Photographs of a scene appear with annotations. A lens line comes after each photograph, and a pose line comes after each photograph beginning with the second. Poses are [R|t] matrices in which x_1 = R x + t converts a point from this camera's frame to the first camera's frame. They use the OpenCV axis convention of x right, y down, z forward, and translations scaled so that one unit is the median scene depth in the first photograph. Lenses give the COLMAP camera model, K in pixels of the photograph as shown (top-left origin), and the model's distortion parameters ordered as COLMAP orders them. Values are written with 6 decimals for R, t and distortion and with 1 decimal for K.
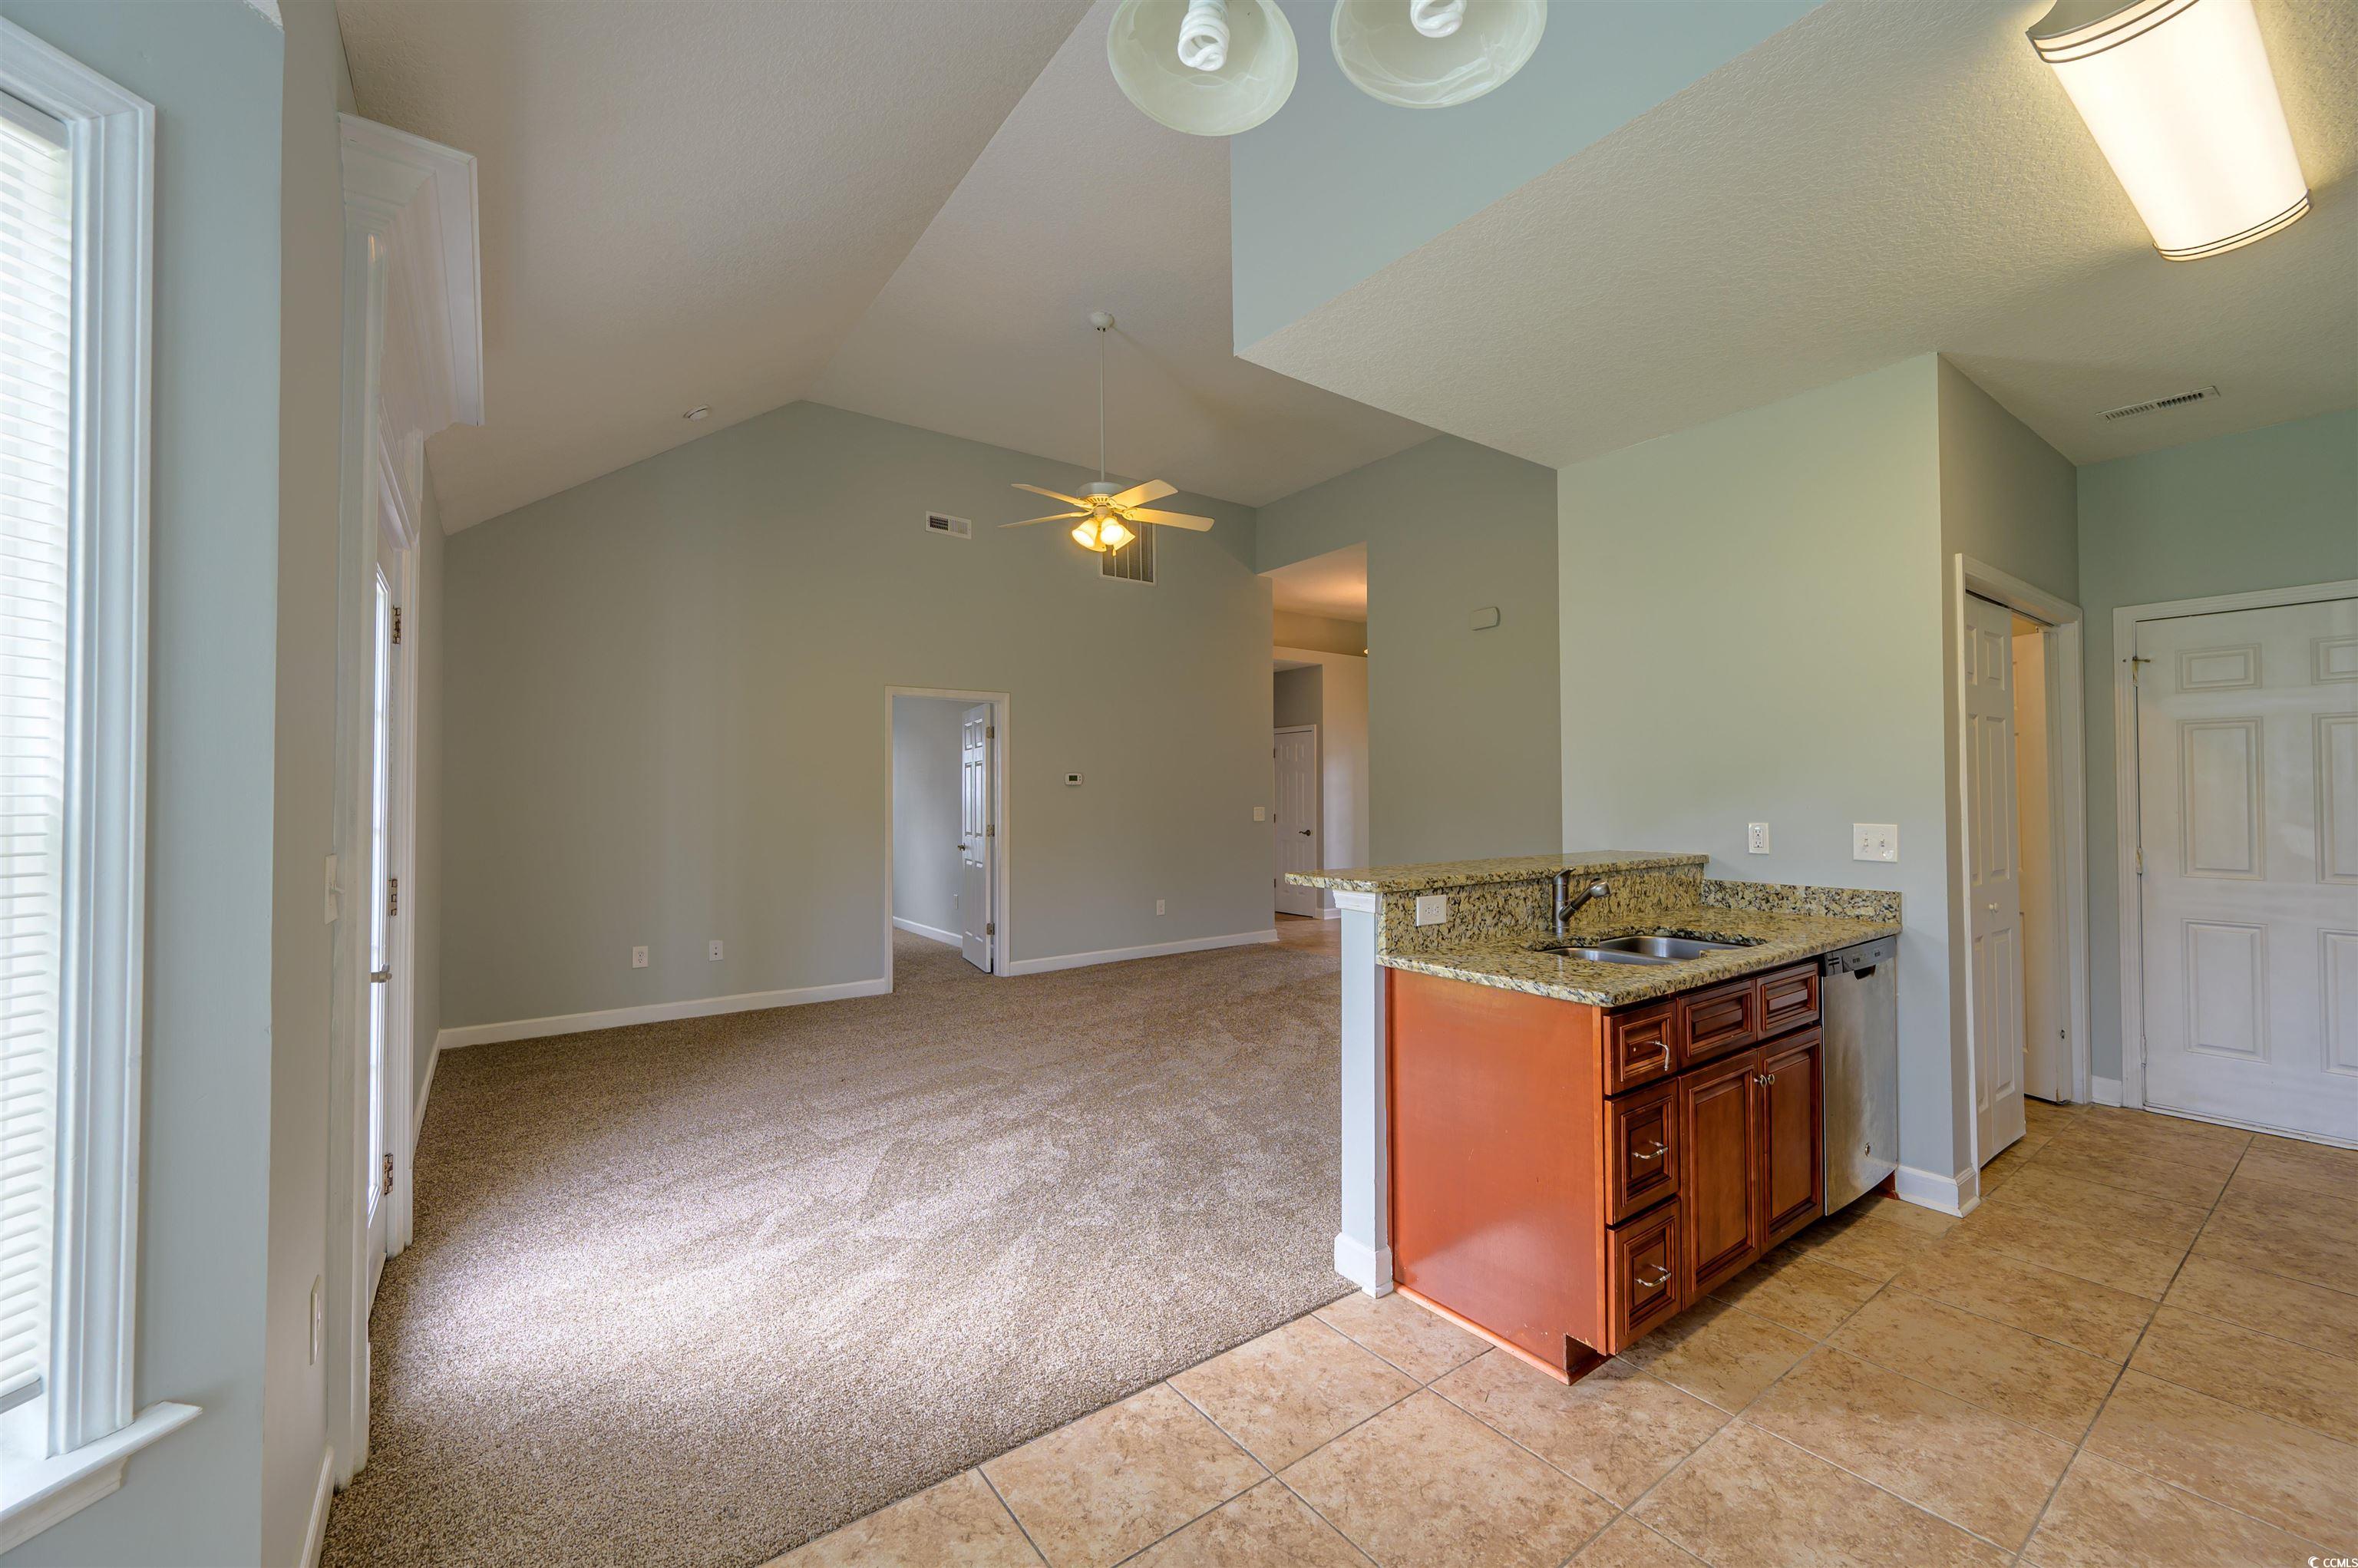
lens RADIAL K [[929.6, 0, 1170.6], [0, 929.6, 785.7], [0, 0, 1]] dist [-0.002594, 0.000721]
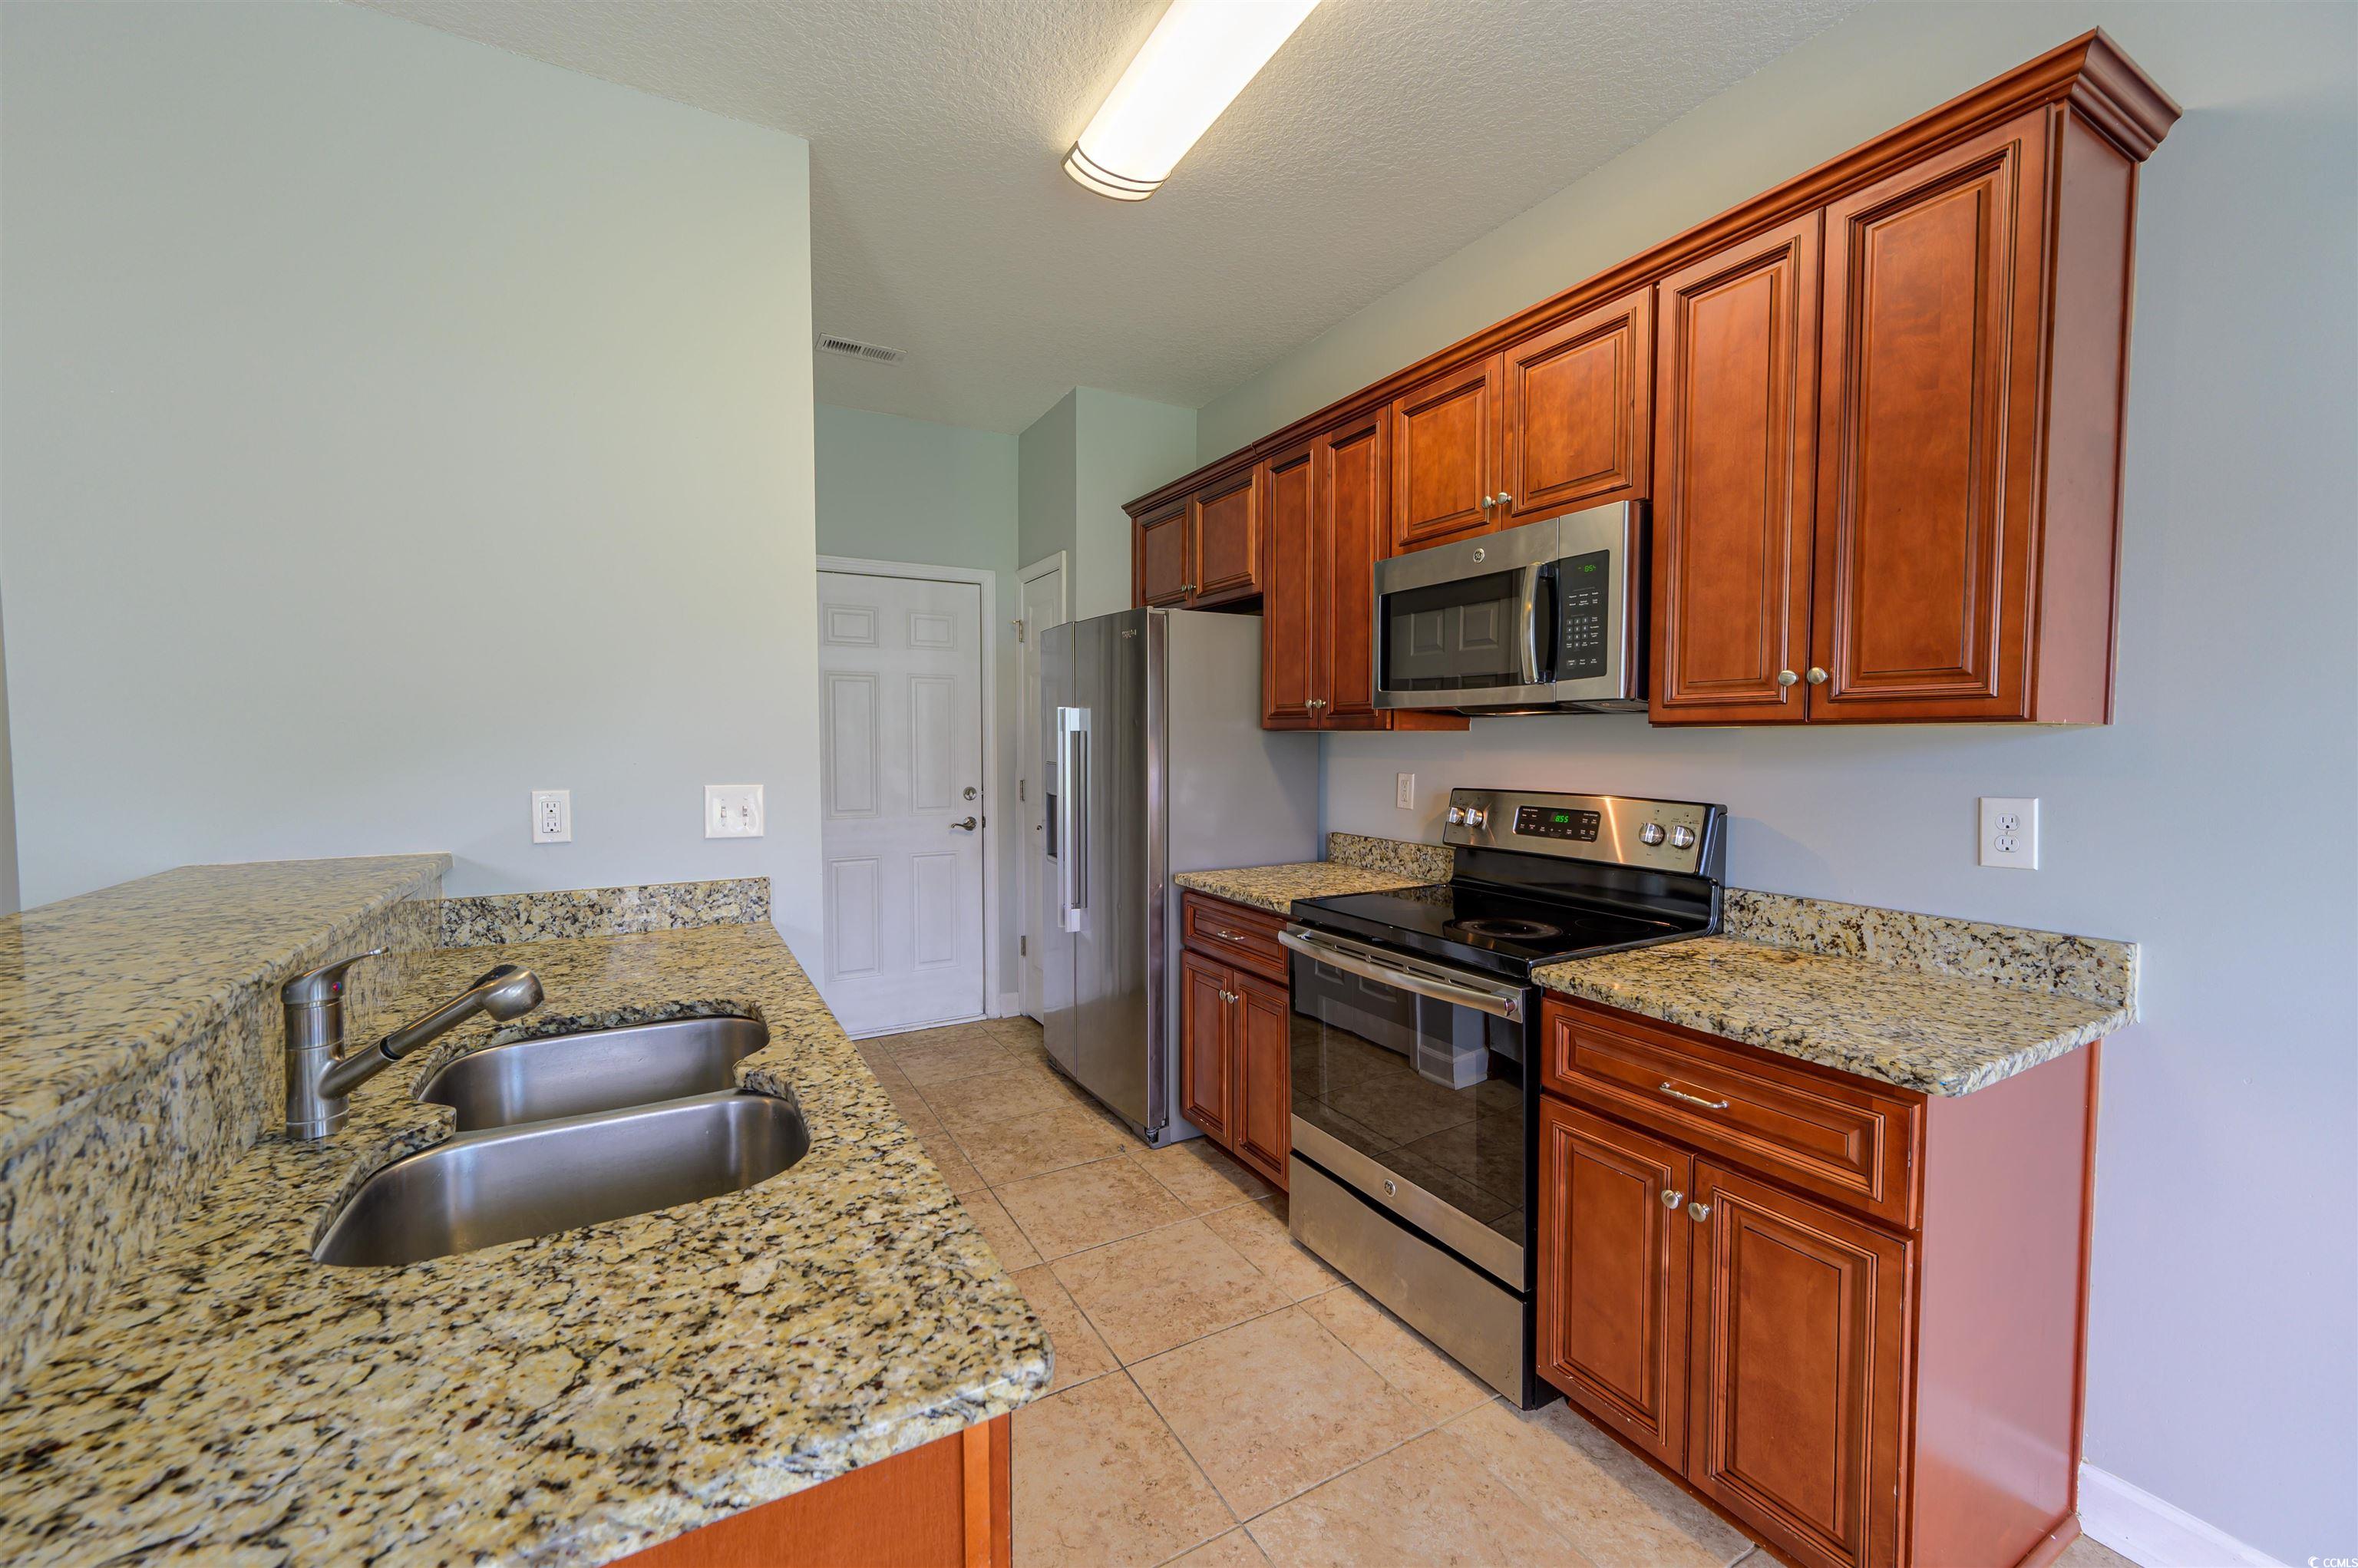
lens RADIAL K [[929.6, 0, 1179.9], [0, 929.6, 780.8], [0, 0, 1]] dist [-0.002594, 0.000721]
pose [[0.107790, -0.041937, 0.993289, 0.102994], [-0.014797, 0.998932, 0.043781, 0.002506], [-0.994064, -0.019417, 0.107054, 0.614910]]
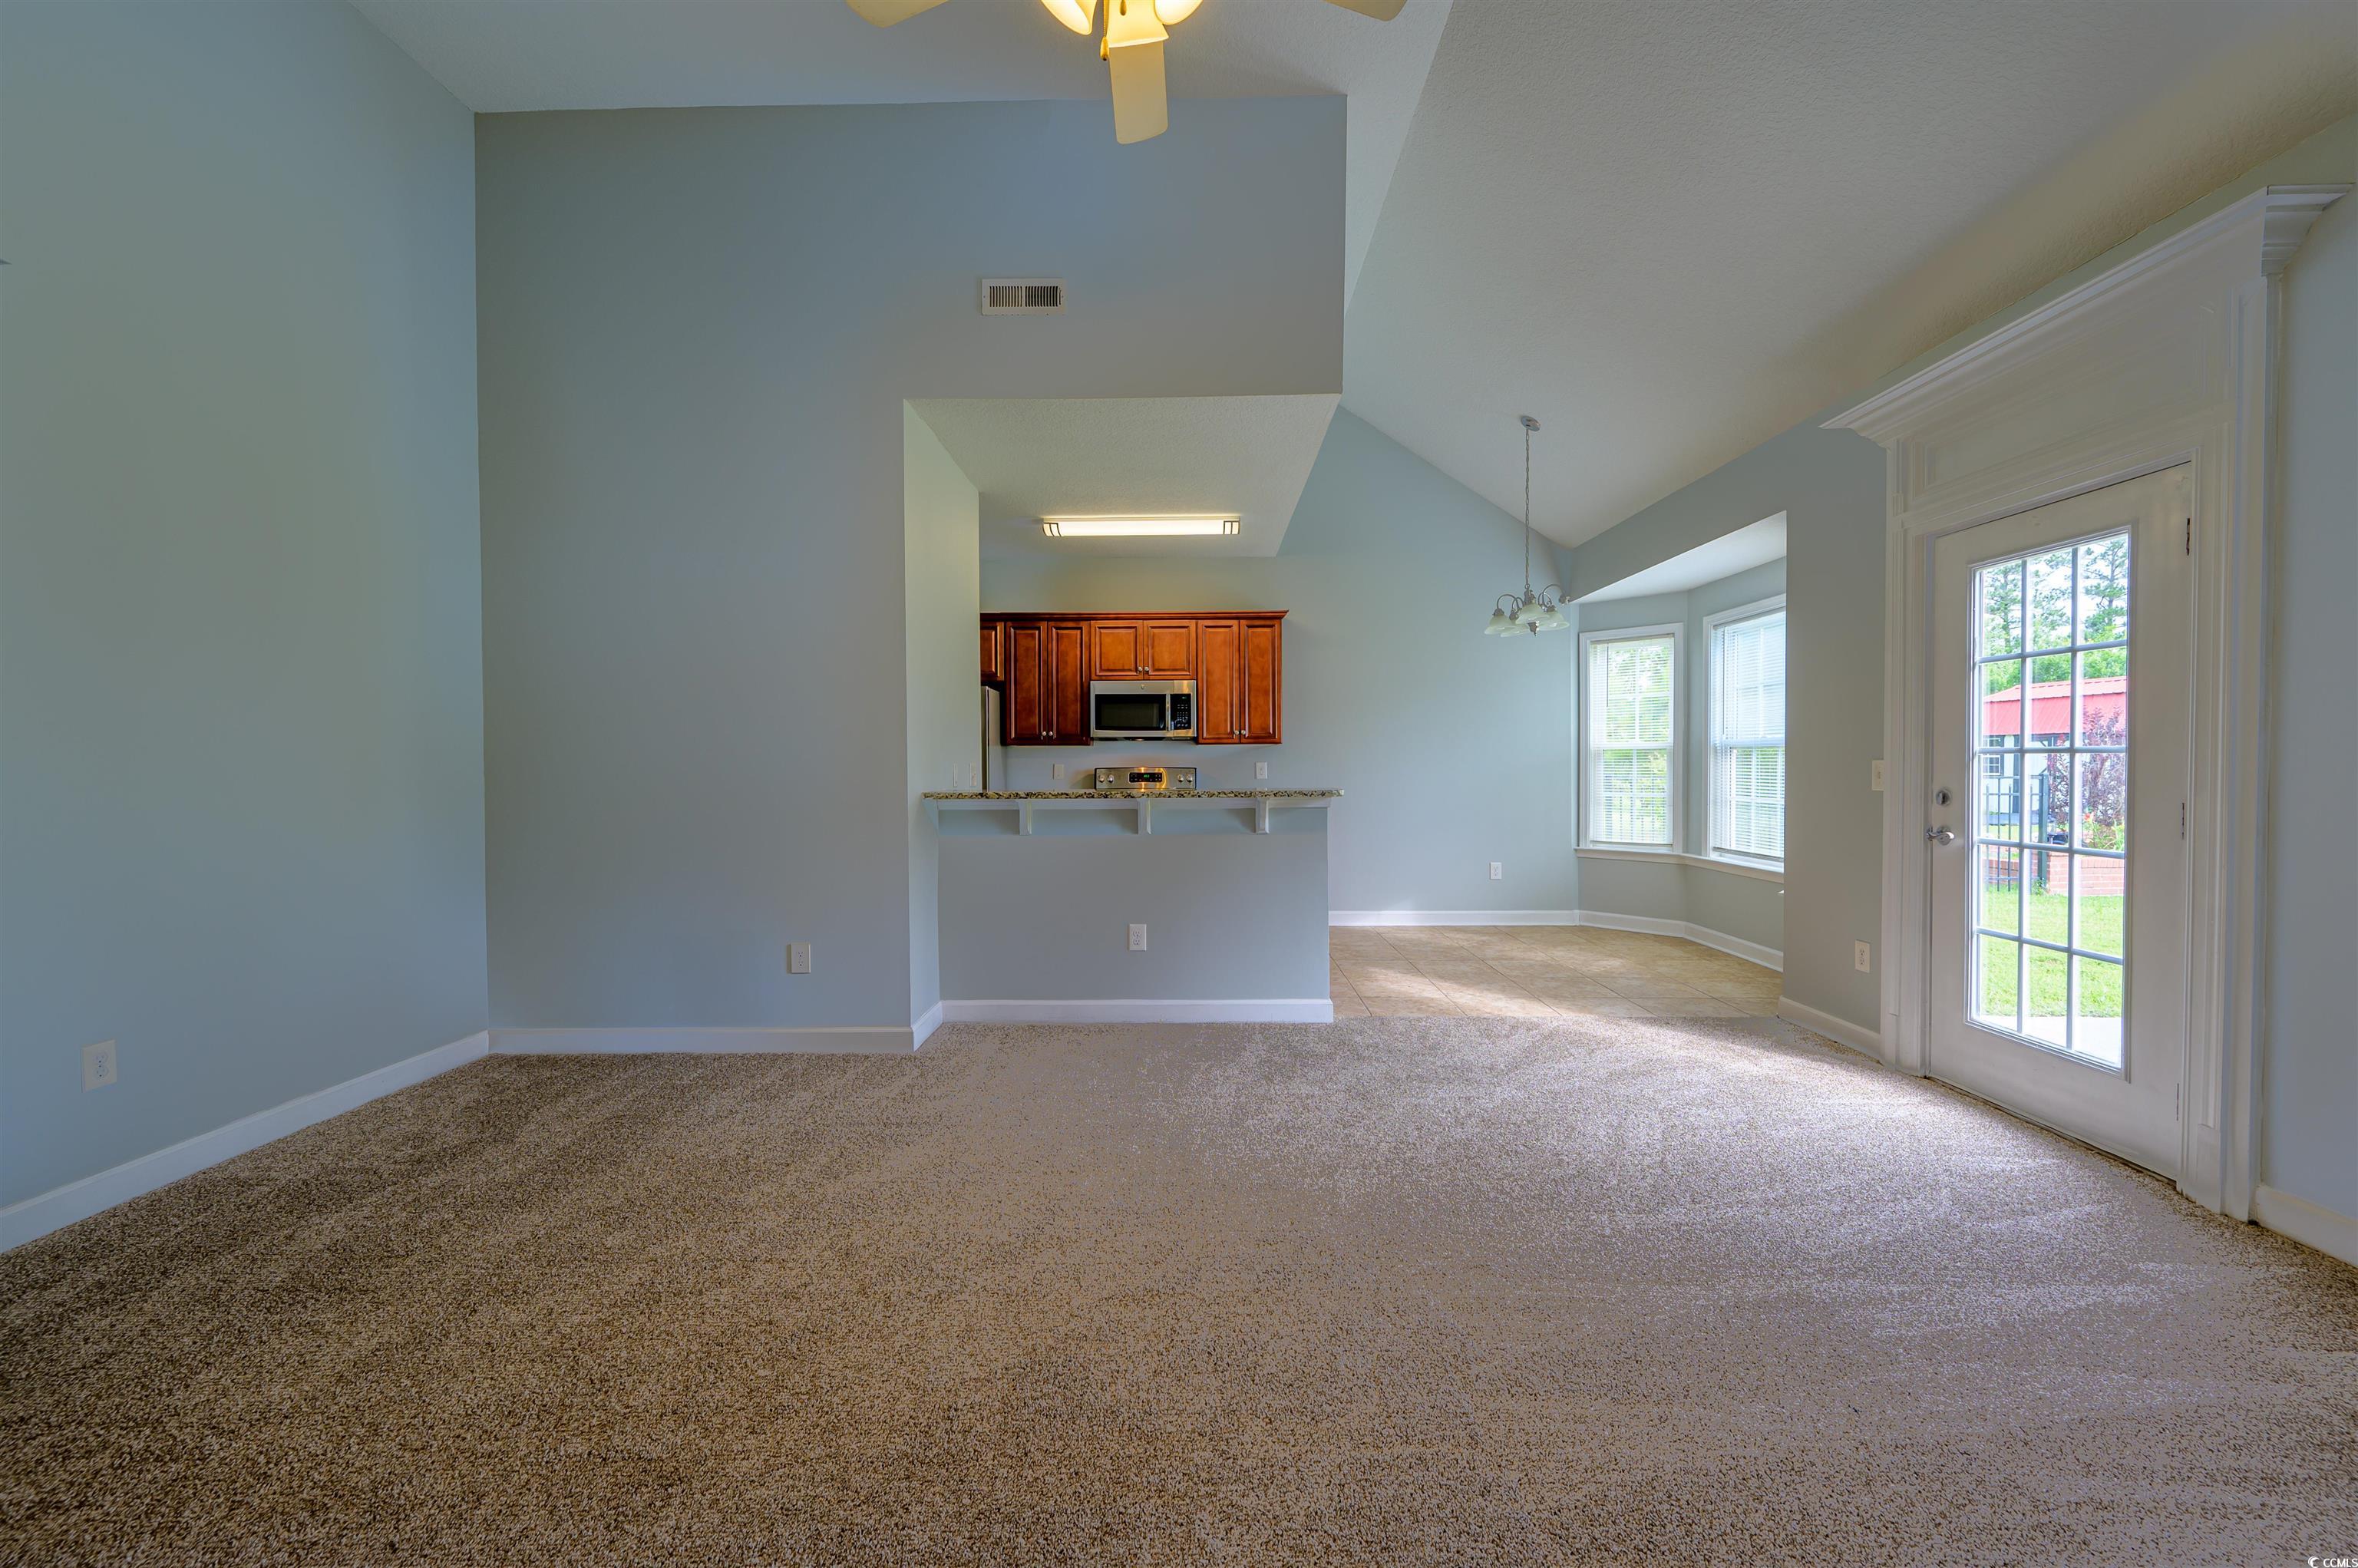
lens RADIAL K [[929.6, 0, 1177.6], [0, 929.6, 787.7], [0, 0, 1]] dist [-0.002594, 0.000721]
pose [[-0.802525, -0.008813, 0.596554, -0.519742], [-0.002591, 0.999933, 0.011286, 0.067037], [-0.596613, 0.007512, -0.802494, 2.175875]]
